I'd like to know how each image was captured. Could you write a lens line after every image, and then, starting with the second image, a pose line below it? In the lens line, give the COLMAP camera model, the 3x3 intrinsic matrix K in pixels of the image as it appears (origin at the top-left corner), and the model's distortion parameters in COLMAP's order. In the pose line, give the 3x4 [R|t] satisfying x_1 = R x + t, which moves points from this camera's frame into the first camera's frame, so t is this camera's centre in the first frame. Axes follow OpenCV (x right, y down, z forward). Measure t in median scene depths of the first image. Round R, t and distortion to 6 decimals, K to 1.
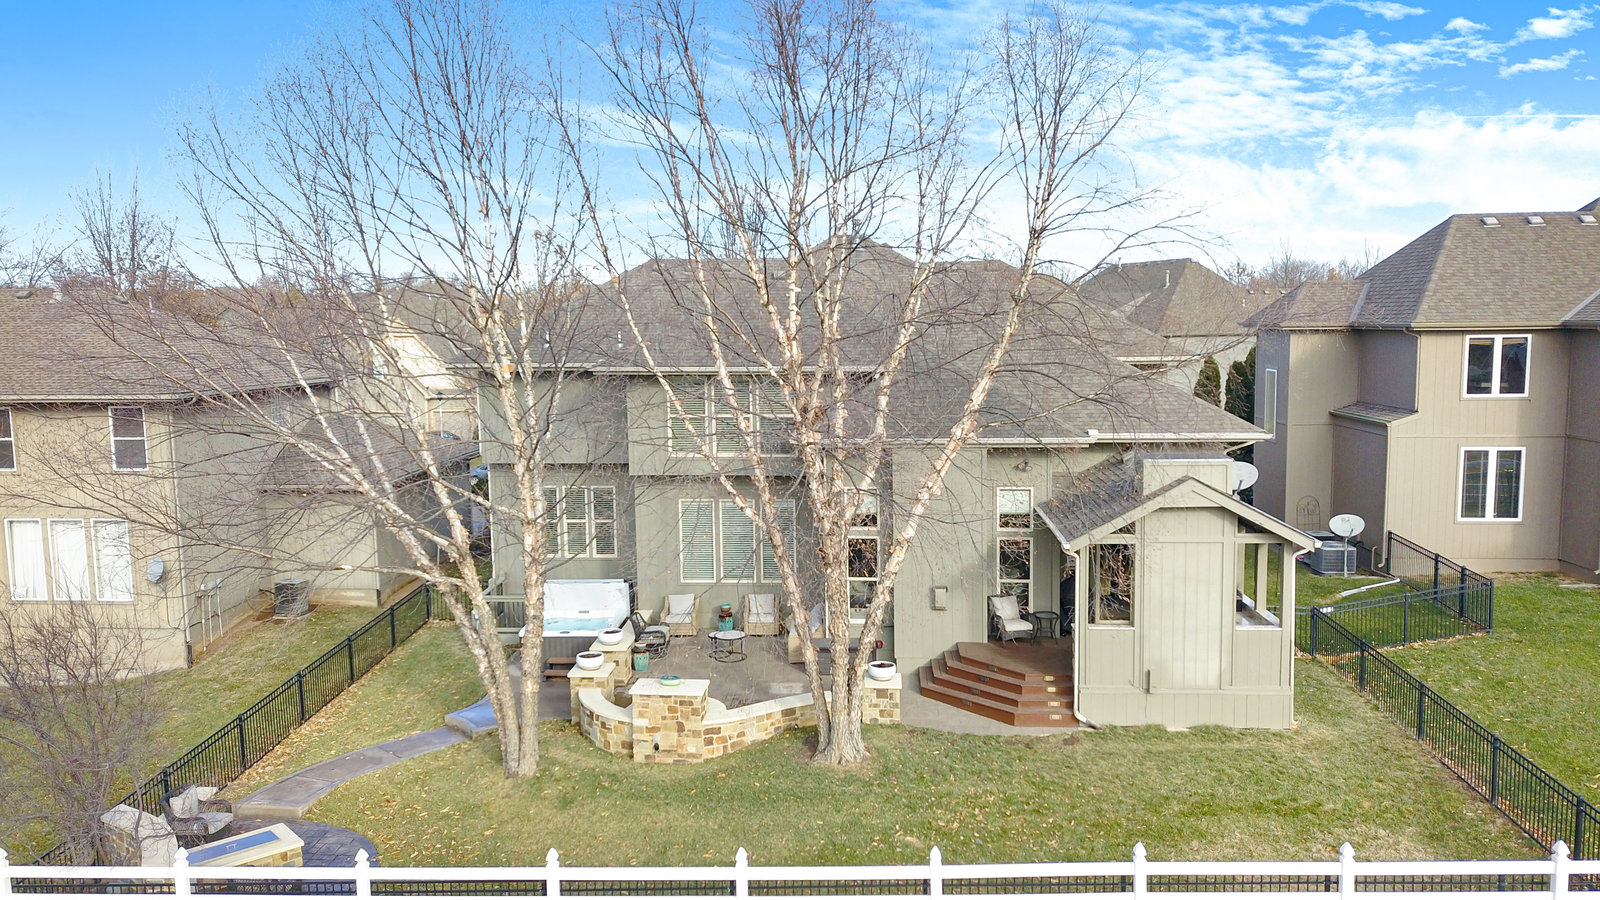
lens RADIAL K [[1210.3, 0, 758.3], [0, 1210.3, 447.1], [0, 0, 1]] dist [0.001997, 0.001519]
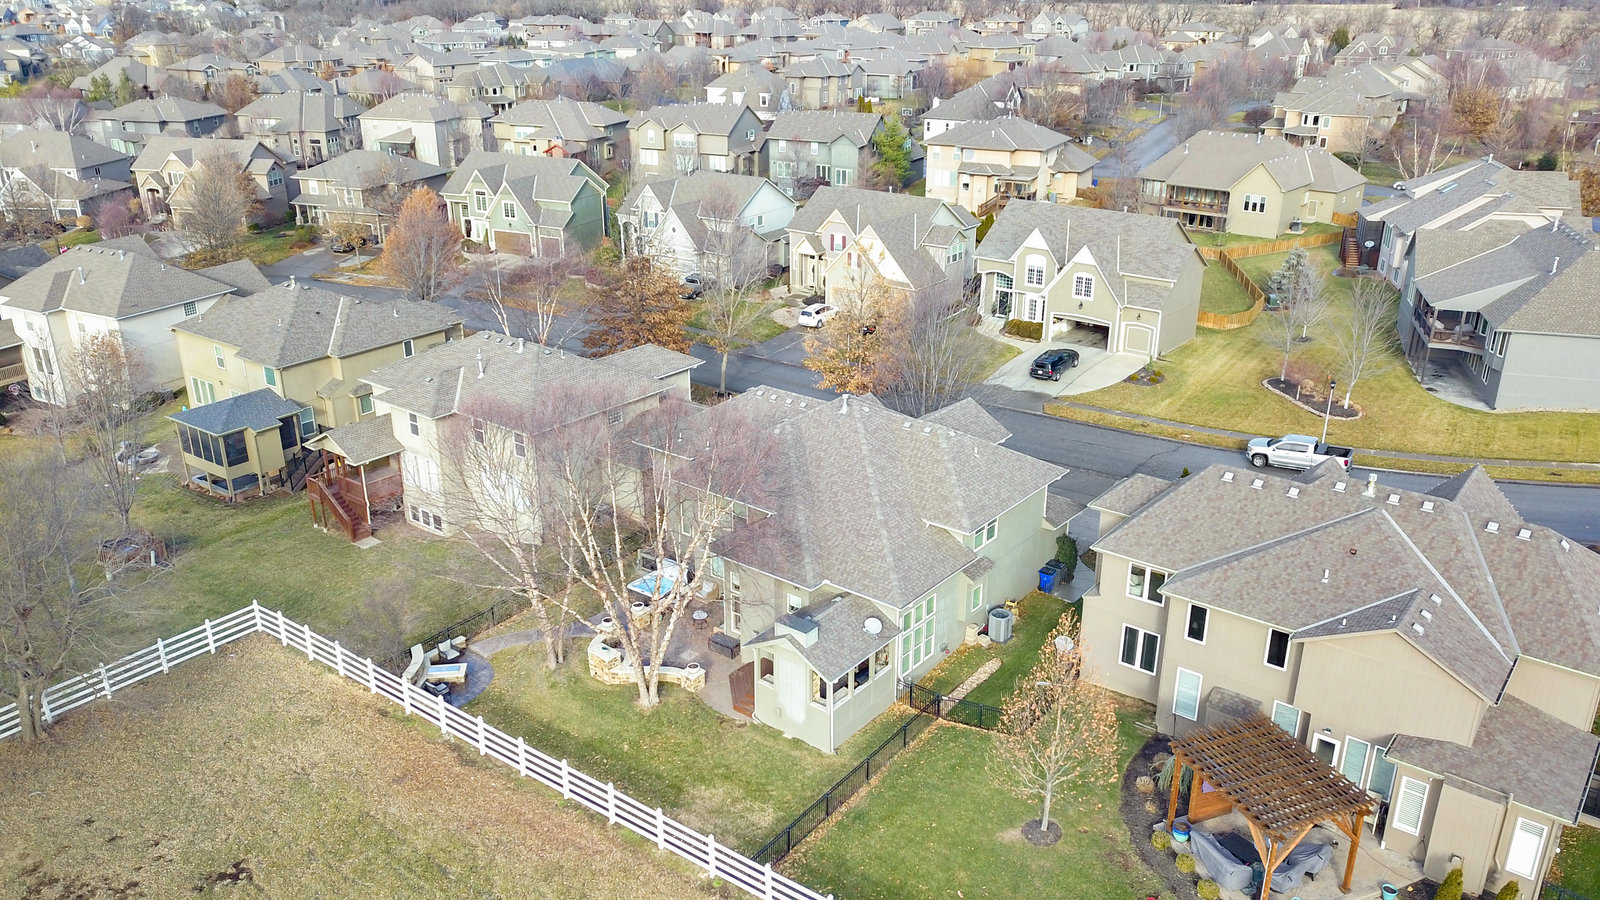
lens RADIAL K [[1211.3, 0, 800.0], [0, 1211.3, 450.0], [0, 0, 1]] dist [0.023696, -0.001065]
pose [[0.852950, 0.224087, -0.471447, 1.244390], [-0.092685, 0.953831, 0.285685, -0.855671], [0.513699, -0.199979, 0.834339, -0.676230]]
